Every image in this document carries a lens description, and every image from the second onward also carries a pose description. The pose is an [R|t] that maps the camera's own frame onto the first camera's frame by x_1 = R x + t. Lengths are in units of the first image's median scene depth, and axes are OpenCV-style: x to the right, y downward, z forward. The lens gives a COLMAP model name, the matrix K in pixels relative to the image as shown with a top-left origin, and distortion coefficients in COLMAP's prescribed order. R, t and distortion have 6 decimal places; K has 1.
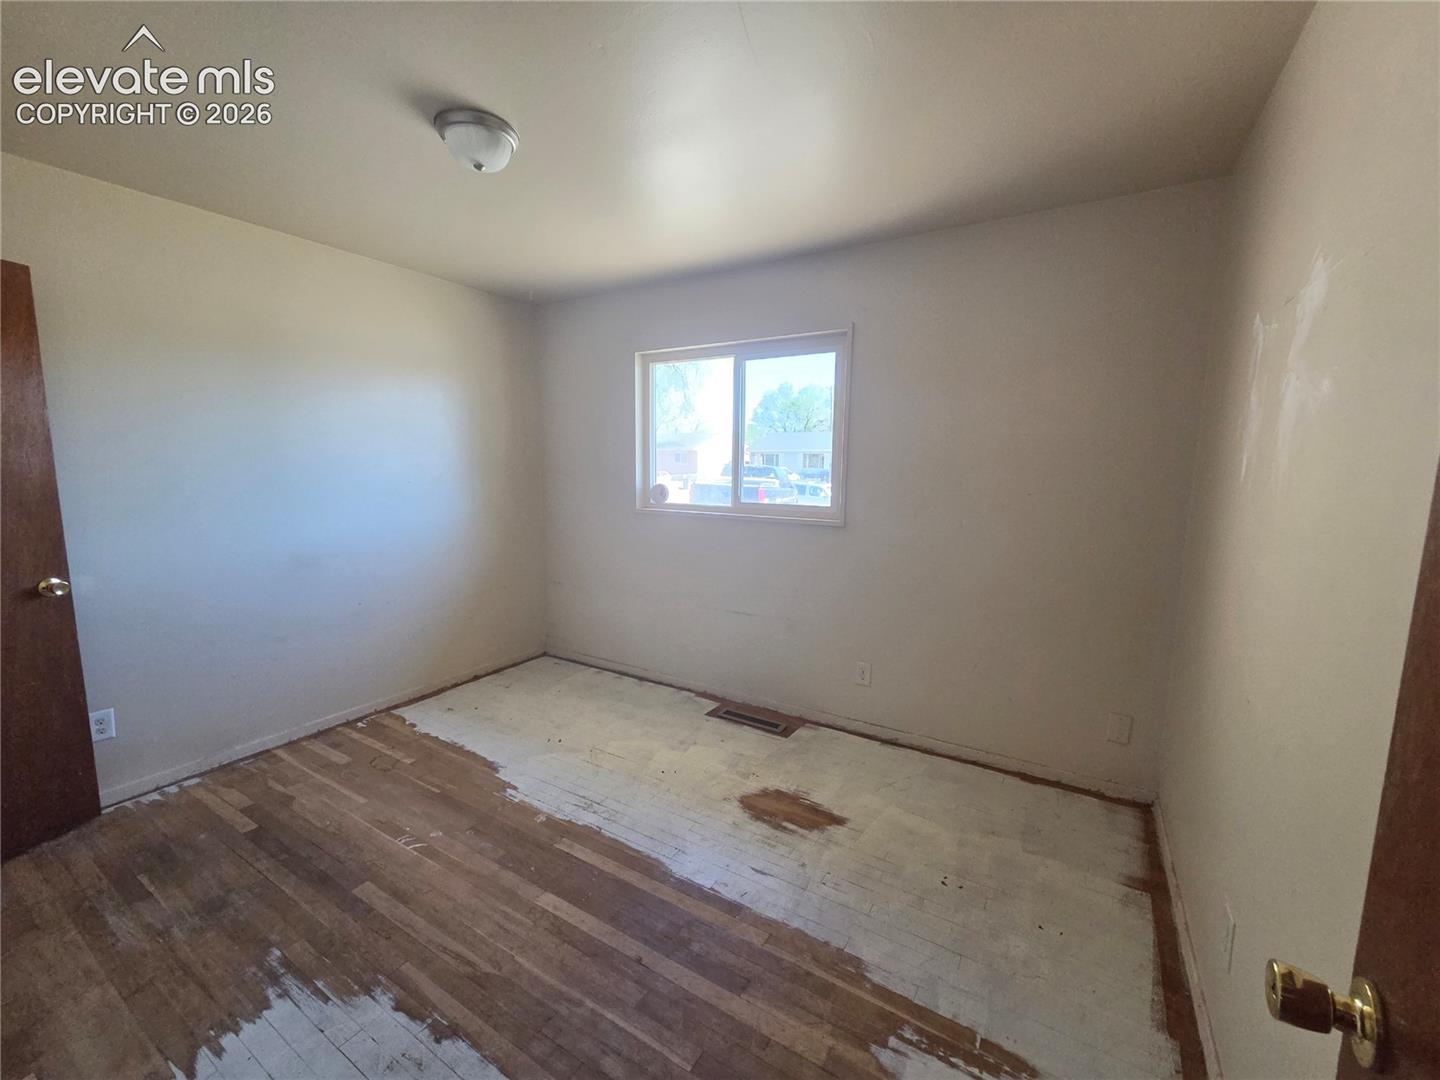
lens RADIAL K [[588.2, 0, 720.0], [0, 588.2, 540.0], [0, 0, 1]] dist [-0.000511, 0.000267]
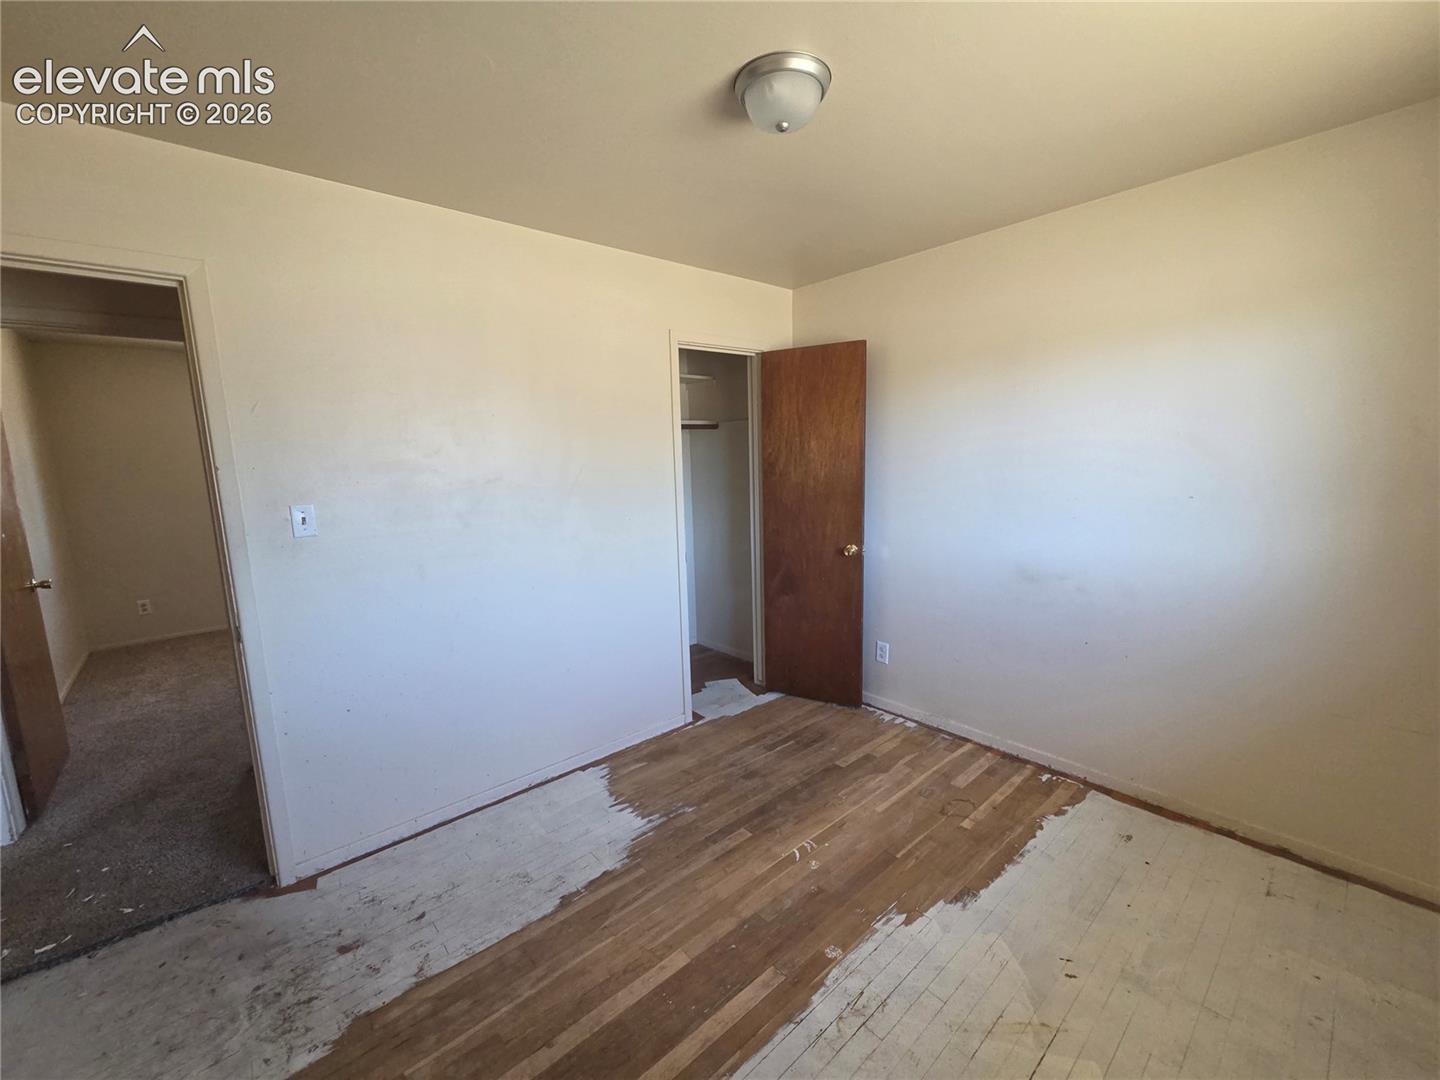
lens RADIAL K [[588.2, 0, 720.0], [0, 588.2, 540.0], [0, 0, 1]] dist [-0.000511, 0.000267]
pose [[-0.288051, 0.142102, -0.947013, 0.387140], [-0.102815, 0.978623, 0.178119, -0.171221], [0.952080, 0.148675, -0.267283, 0.998445]]
